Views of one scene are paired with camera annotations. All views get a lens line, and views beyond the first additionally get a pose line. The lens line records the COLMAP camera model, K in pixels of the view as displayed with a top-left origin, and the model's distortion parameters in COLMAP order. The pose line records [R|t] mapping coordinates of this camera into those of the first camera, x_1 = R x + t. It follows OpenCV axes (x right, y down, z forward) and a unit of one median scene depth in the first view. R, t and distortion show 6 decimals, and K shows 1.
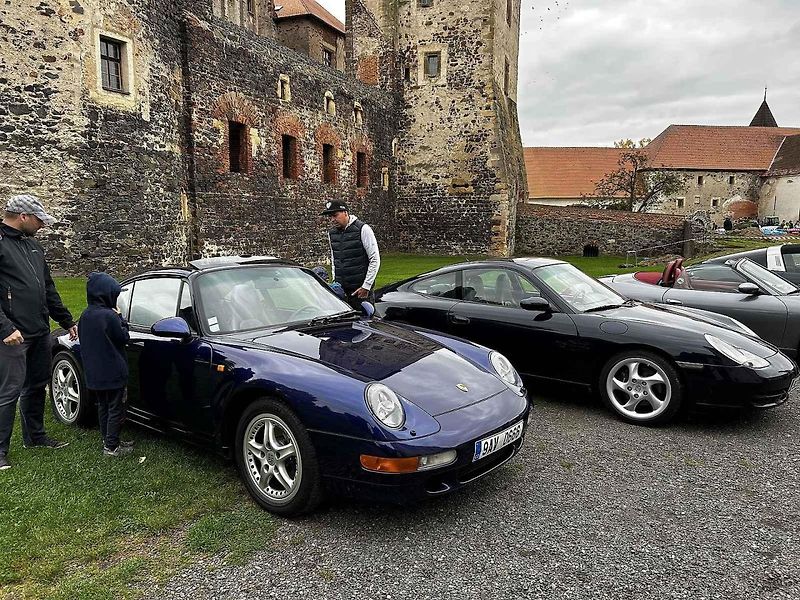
lens RADIAL K [[607.2, 0, 393.3], [0, 607.2, 308.8], [0, 0, 1]] dist [0.055751, -0.056209]
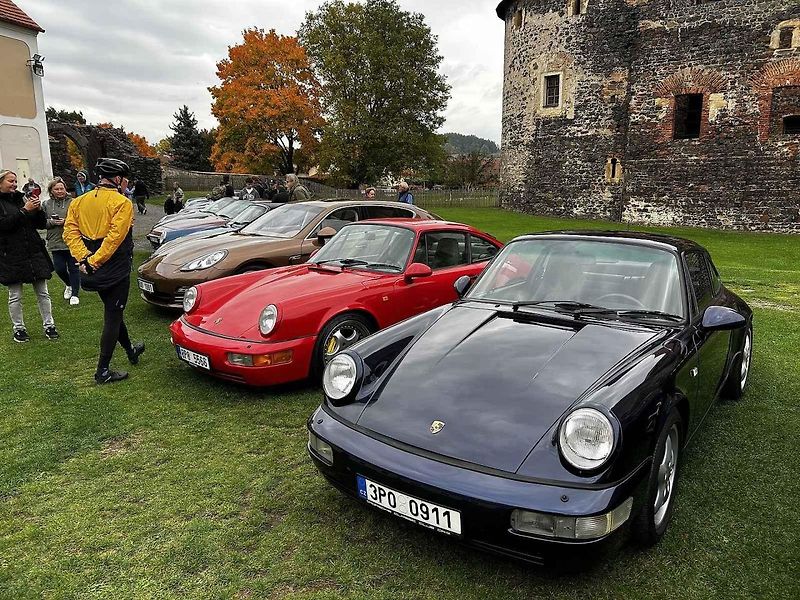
lens RADIAL K [[607.2, 0, 401.7], [0, 607.2, 301.3], [0, 0, 1]] dist [0.055751, -0.056209]
pose [[-0.276327, 0.186308, -0.942832, 0.958611], [-0.135881, 0.963601, 0.230237, -0.115995], [0.951409, 0.191734, -0.240953, 0.780920]]
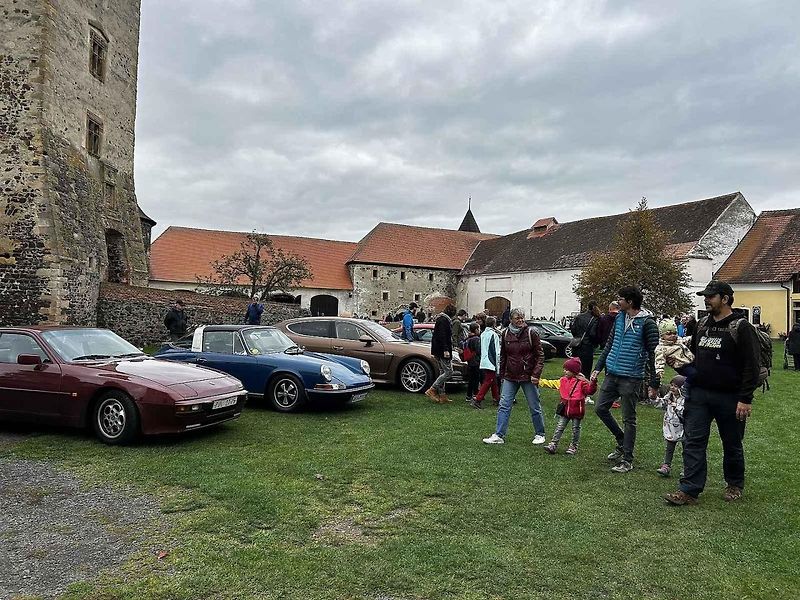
lens RADIAL K [[607.2, 0, 399.8], [0, 607.2, 305.6], [0, 0, 1]] dist [0.055751, -0.056209]
pose [[0.946486, 0.033568, 0.320995, 0.501106], [0.015659, 0.988629, -0.149557, -0.019487], [-0.322366, 0.146580, 0.935198, 0.158718]]
